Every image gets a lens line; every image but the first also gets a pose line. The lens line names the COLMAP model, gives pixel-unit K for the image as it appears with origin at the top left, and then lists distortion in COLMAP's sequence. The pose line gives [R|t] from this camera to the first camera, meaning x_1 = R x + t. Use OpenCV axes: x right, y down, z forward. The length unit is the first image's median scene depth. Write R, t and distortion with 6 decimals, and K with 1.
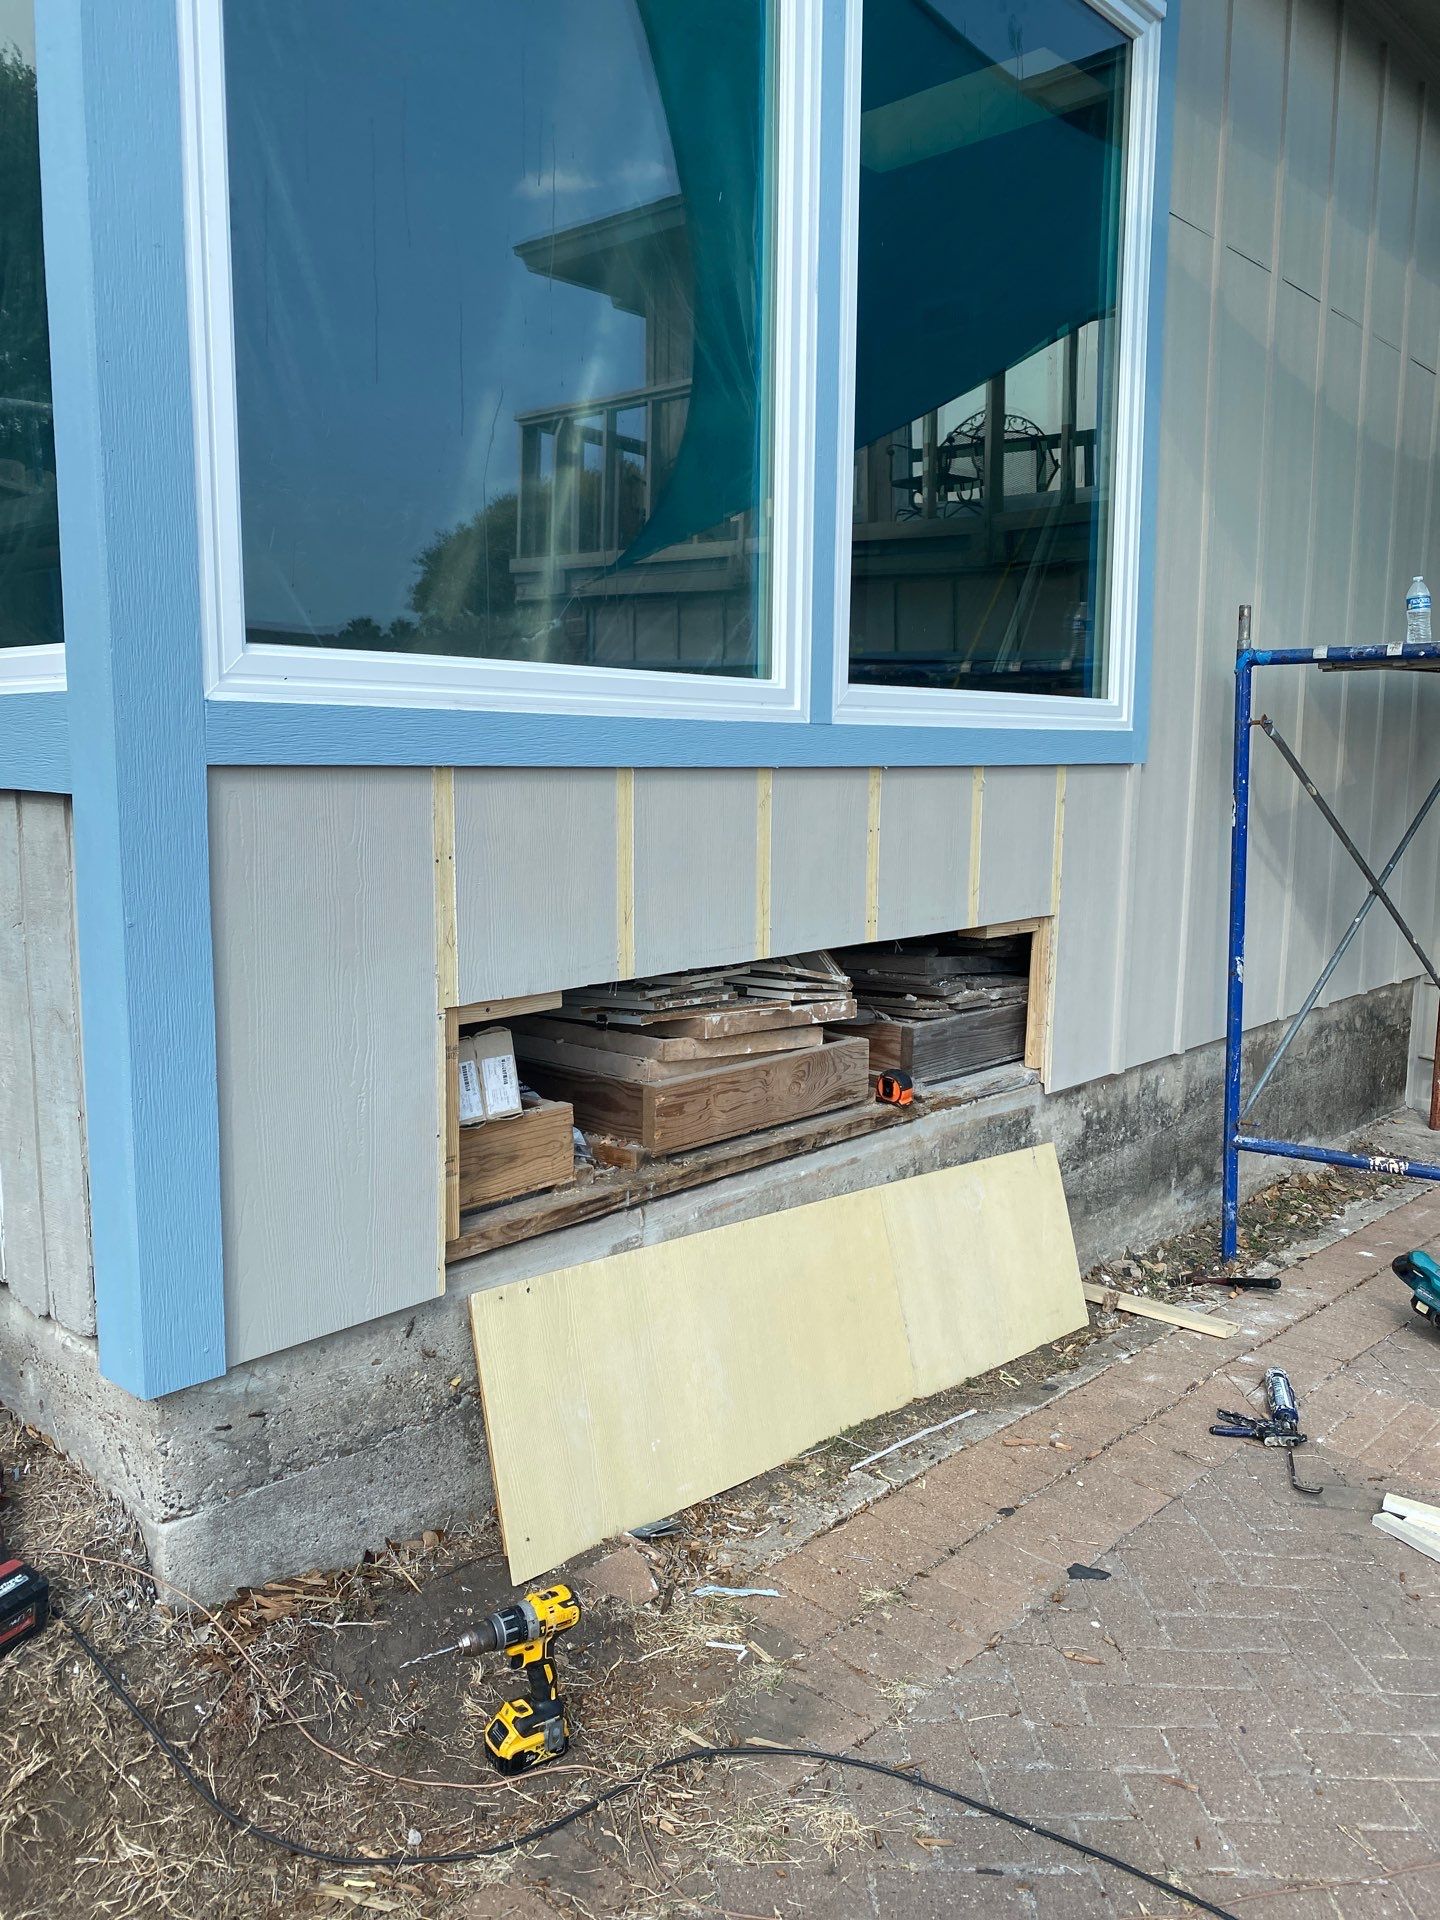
lens RADIAL K [[1486.6, 0, 741.0], [0, 1486.6, 934.5], [0, 0, 1]] dist [0.011755, -0.003939]
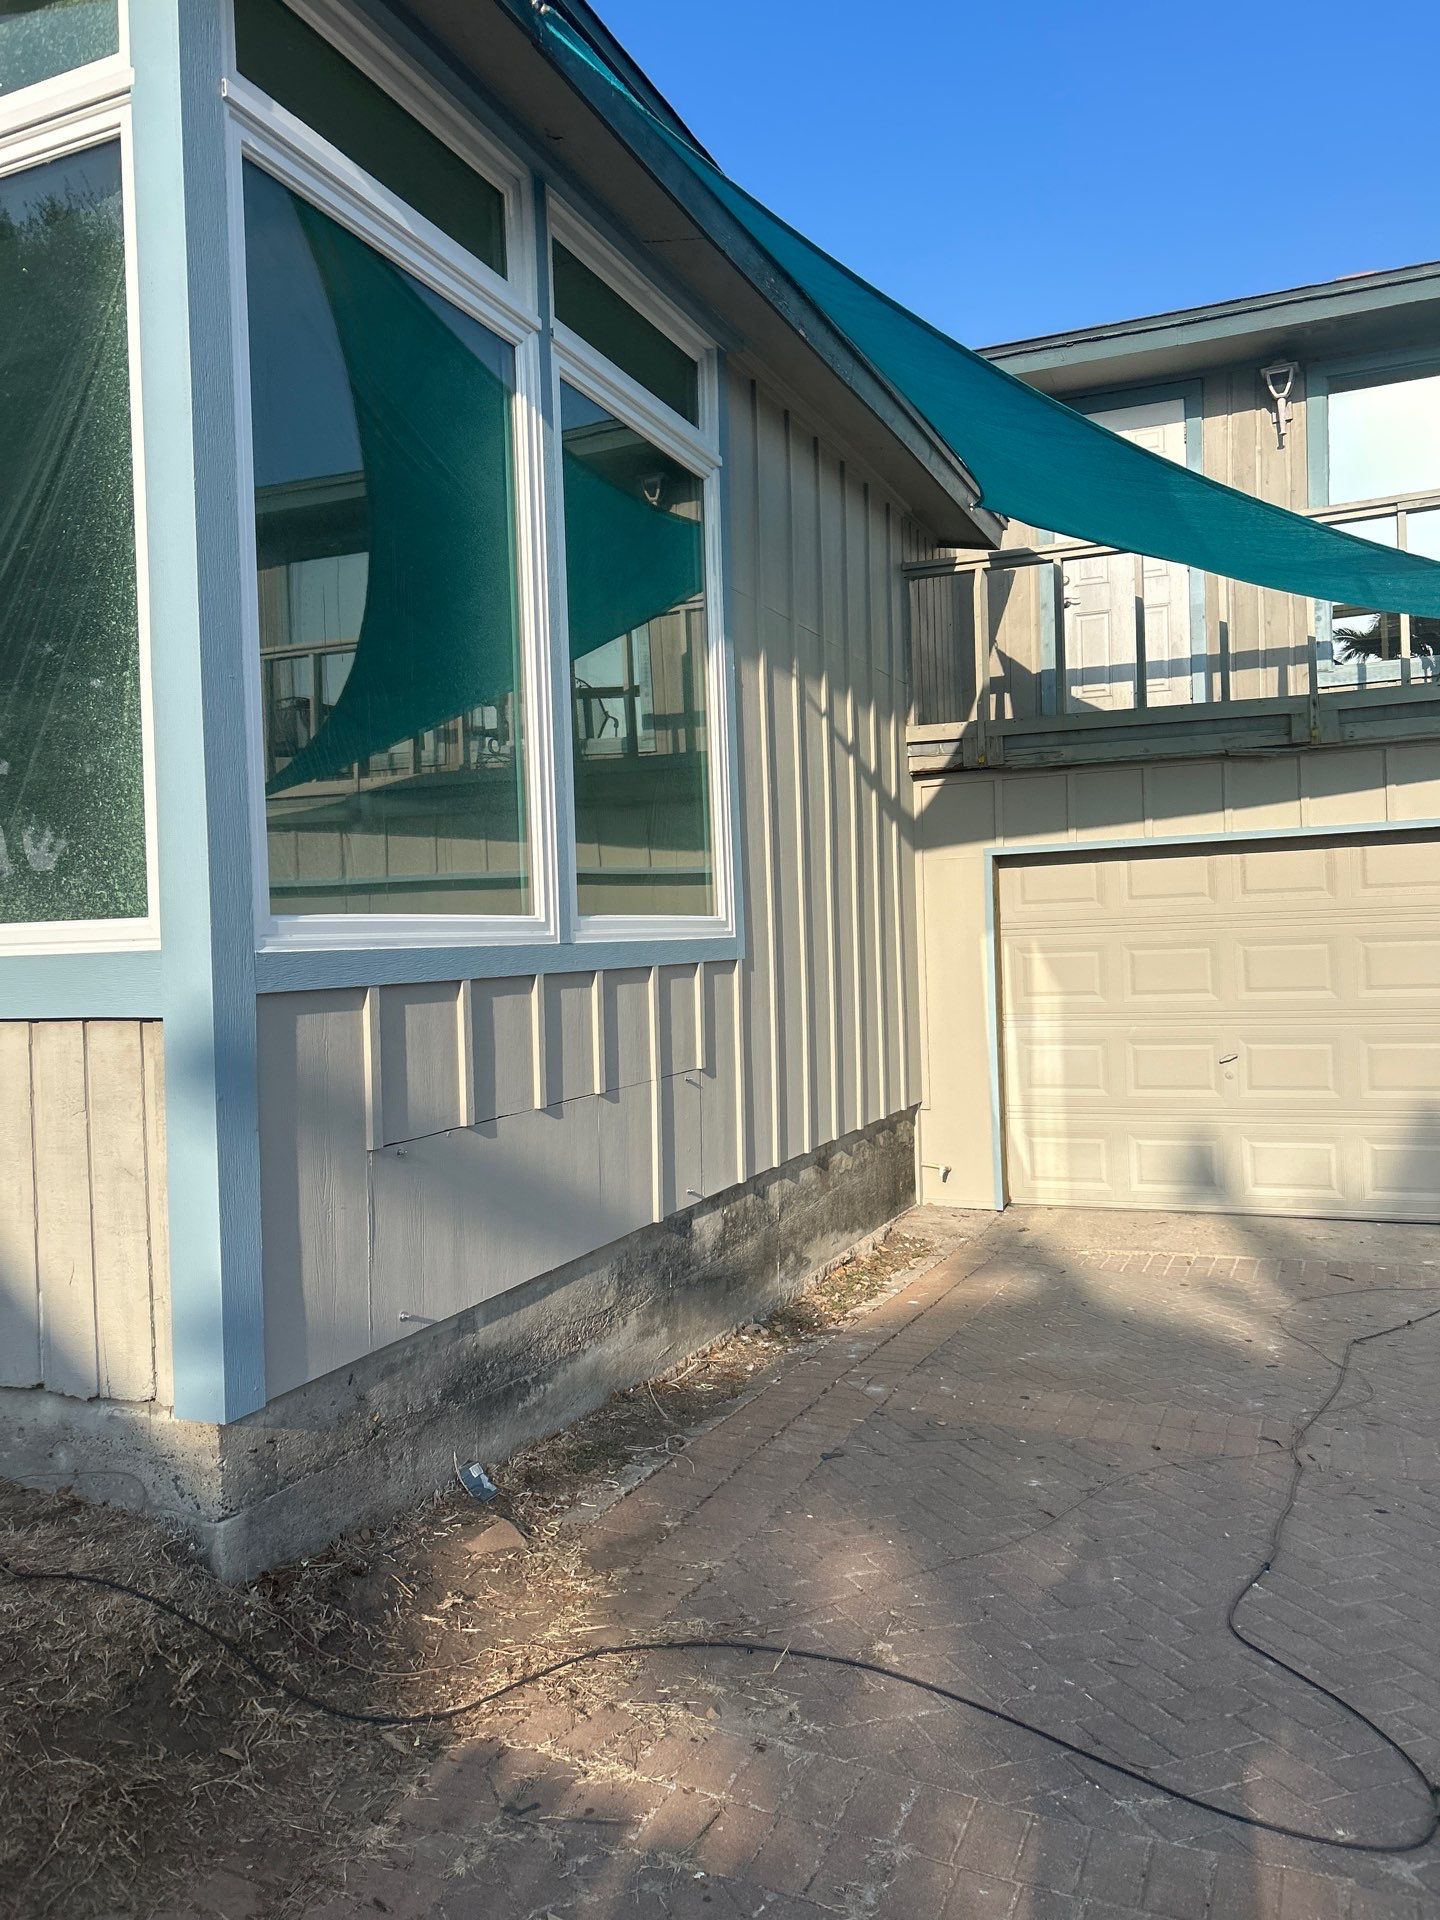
lens RADIAL K [[1441.4, 0, 710.5], [0, 1441.4, 952.3], [0, 0, 1]] dist [0.049719, -0.057973]
pose [[0.947870, -0.040339, 0.316095, -0.241057], [0.076550, 0.991733, -0.102987, 0.021752], [-0.309327, 0.121815, 0.943121, -0.353878]]
